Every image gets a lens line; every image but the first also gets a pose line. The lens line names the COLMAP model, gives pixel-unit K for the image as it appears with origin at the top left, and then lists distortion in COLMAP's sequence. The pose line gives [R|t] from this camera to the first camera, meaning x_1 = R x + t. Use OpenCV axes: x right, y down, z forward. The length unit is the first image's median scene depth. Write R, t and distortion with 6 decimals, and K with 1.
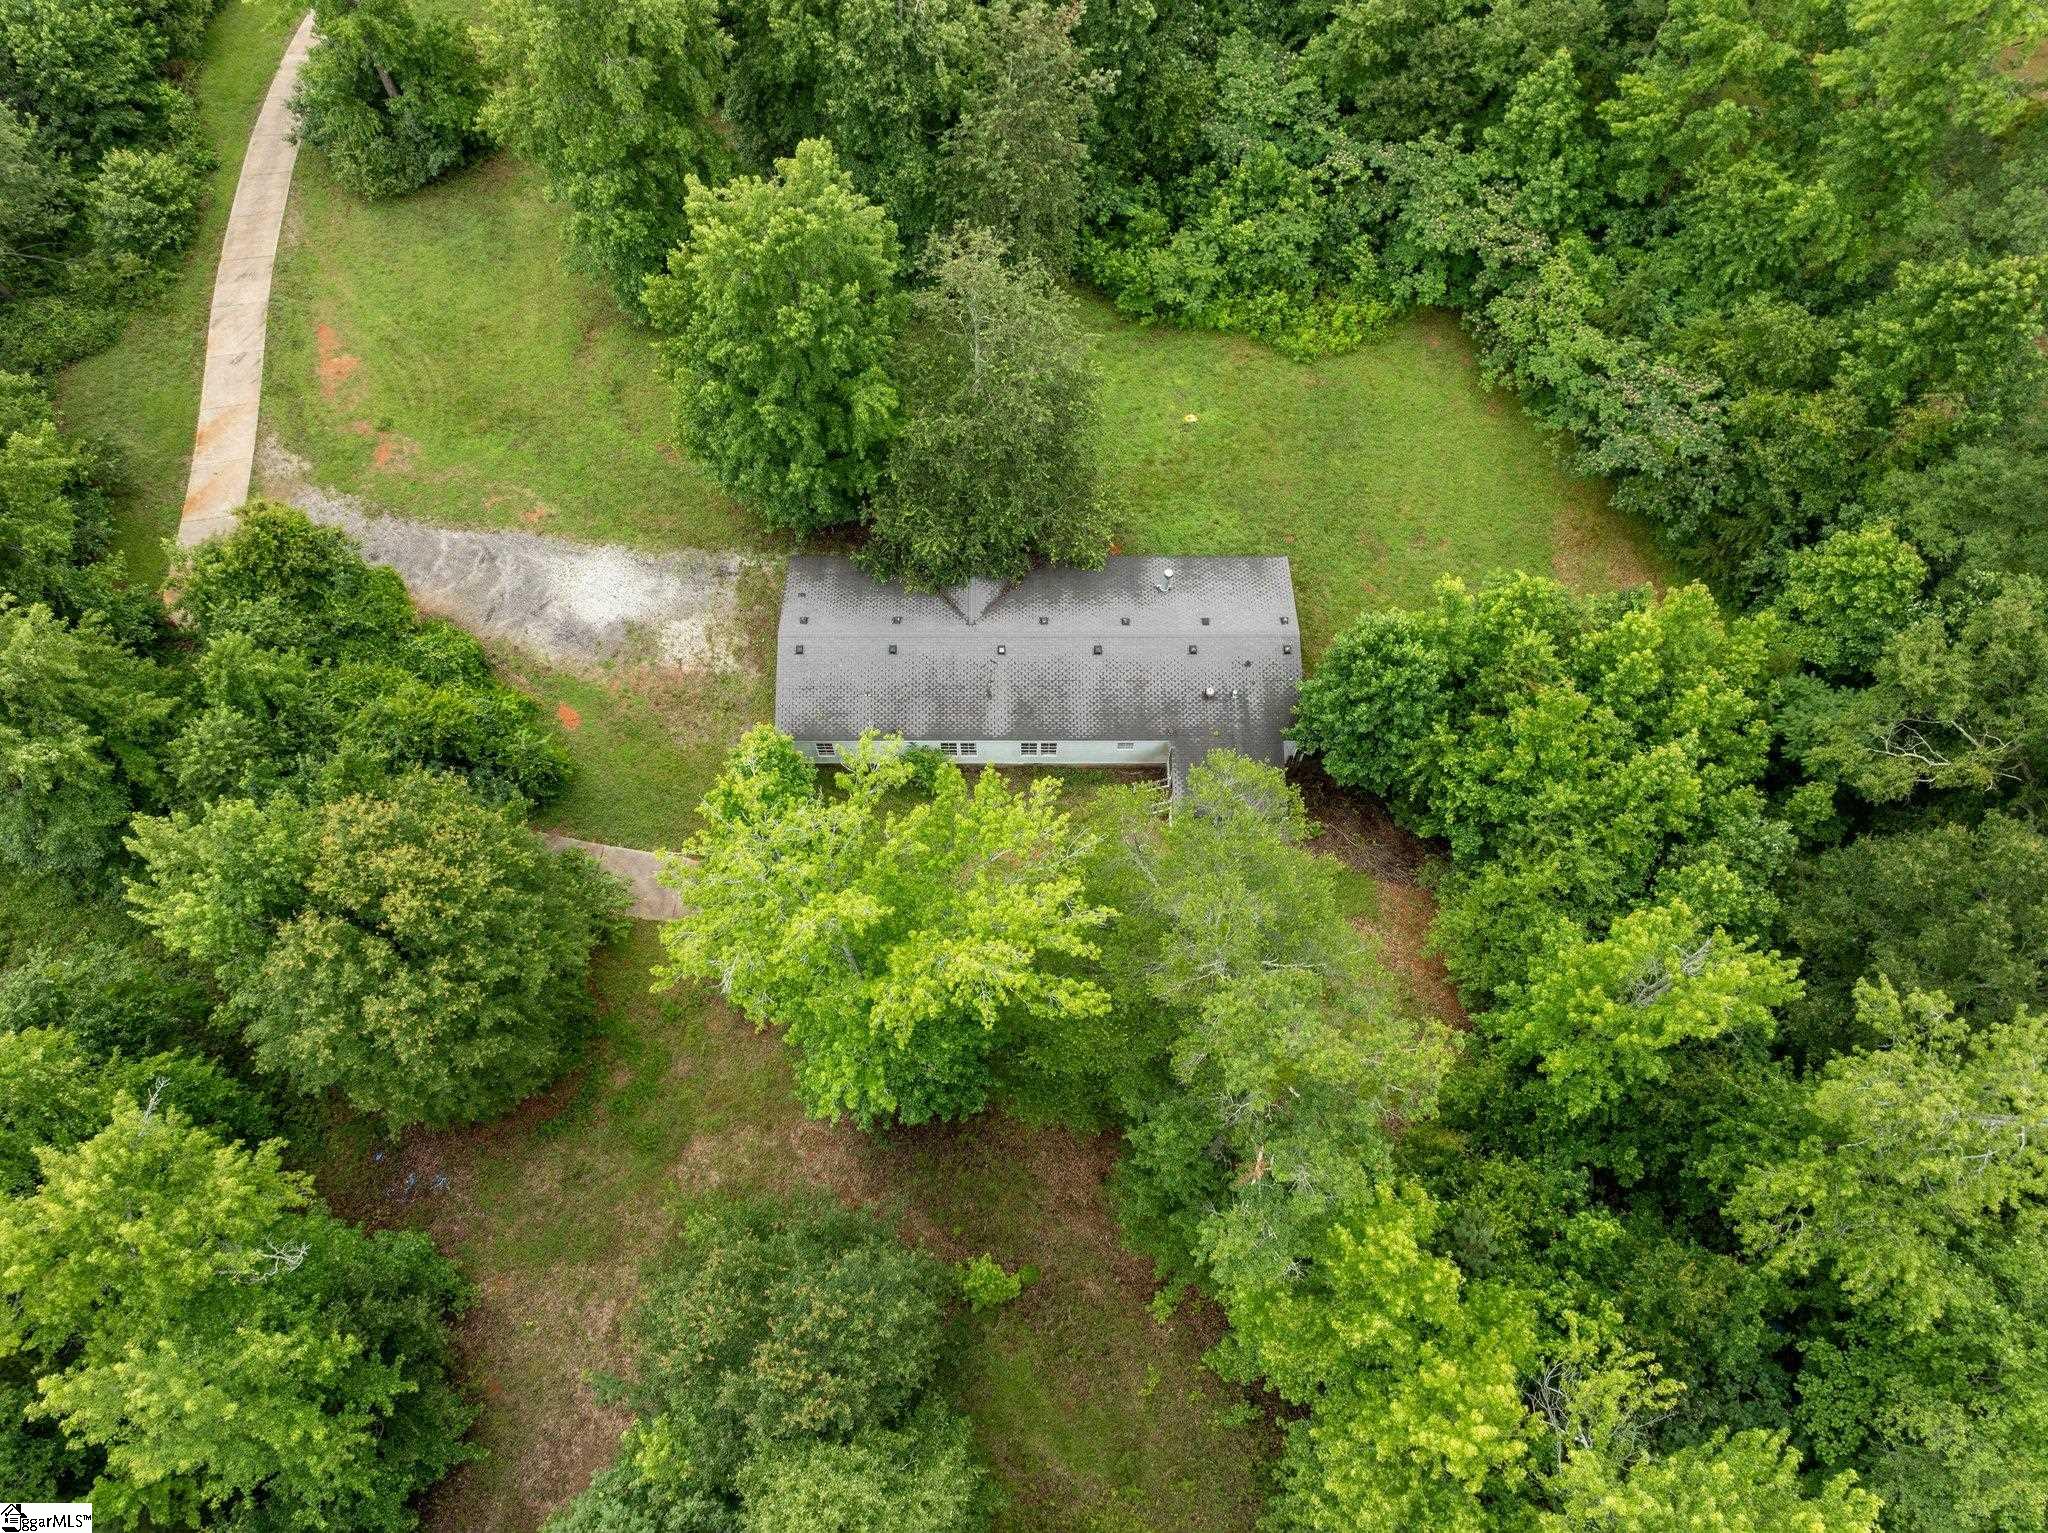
lens RADIAL K [[1478.7, 0, 1024.0], [0, 1478.7, 766.5], [0, 0, 1]] dist [-0.036426, -0.006429]
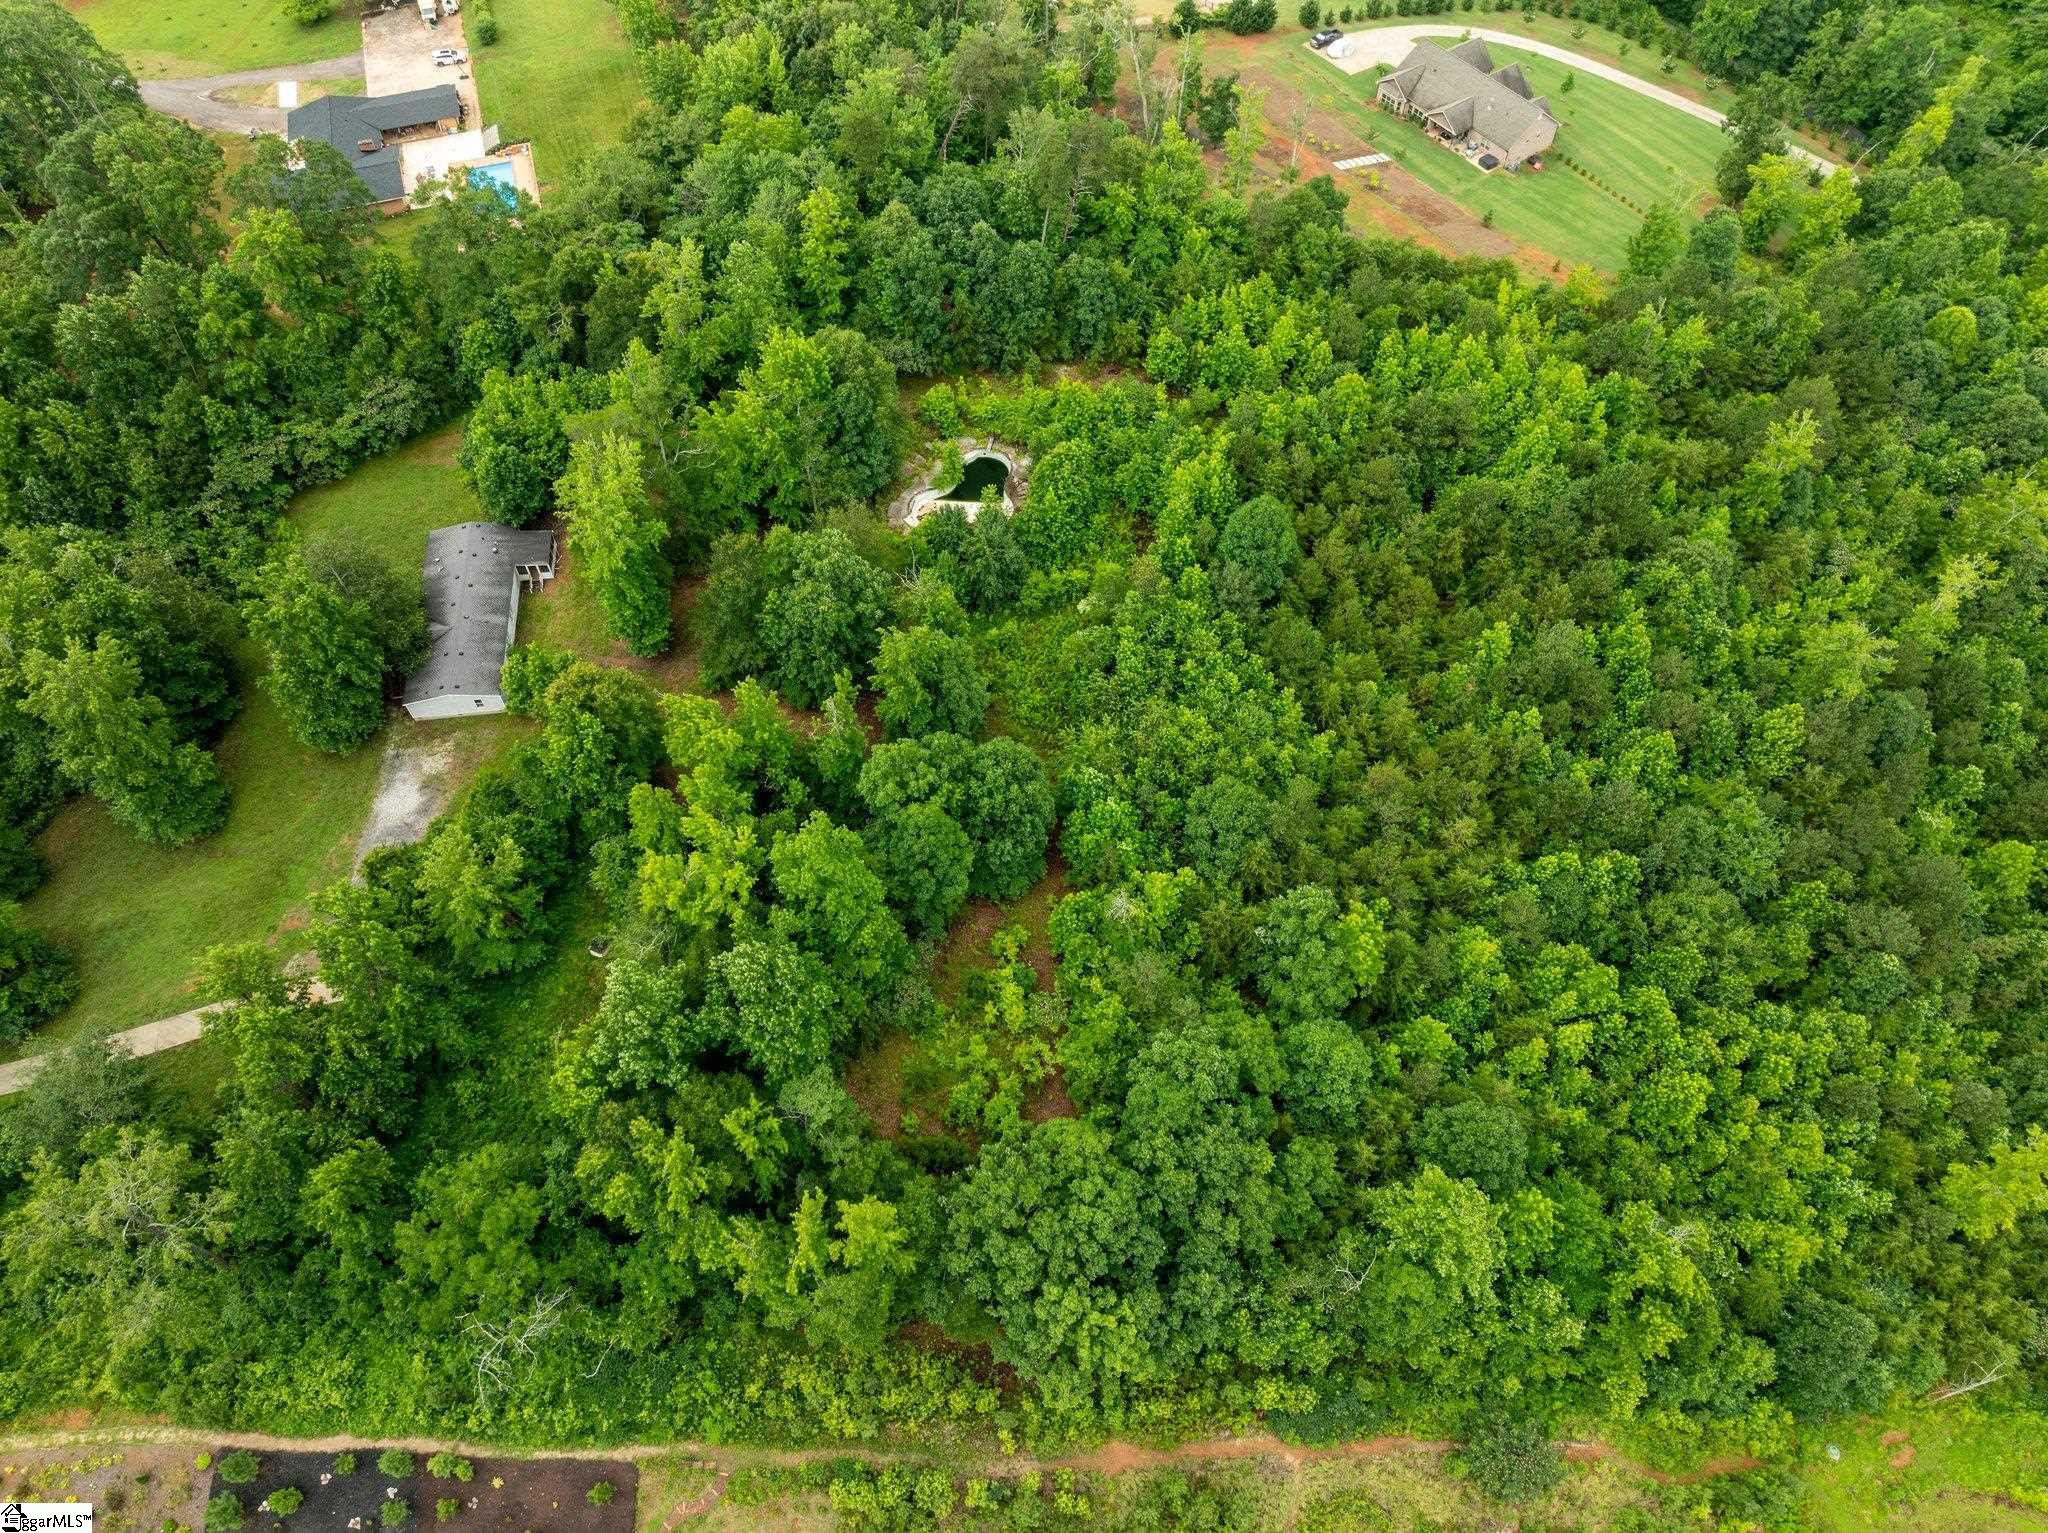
lens RADIAL K [[1478.7, 0, 1024.0], [0, 1478.7, 766.5], [0, 0, 1]] dist [-0.036426, -0.006429]
pose [[-0.104255, -0.825649, 0.554468, -1.446639], [0.899634, 0.159397, 0.406511, -0.177536], [-0.424016, 0.541199, 0.726164, -0.825259]]
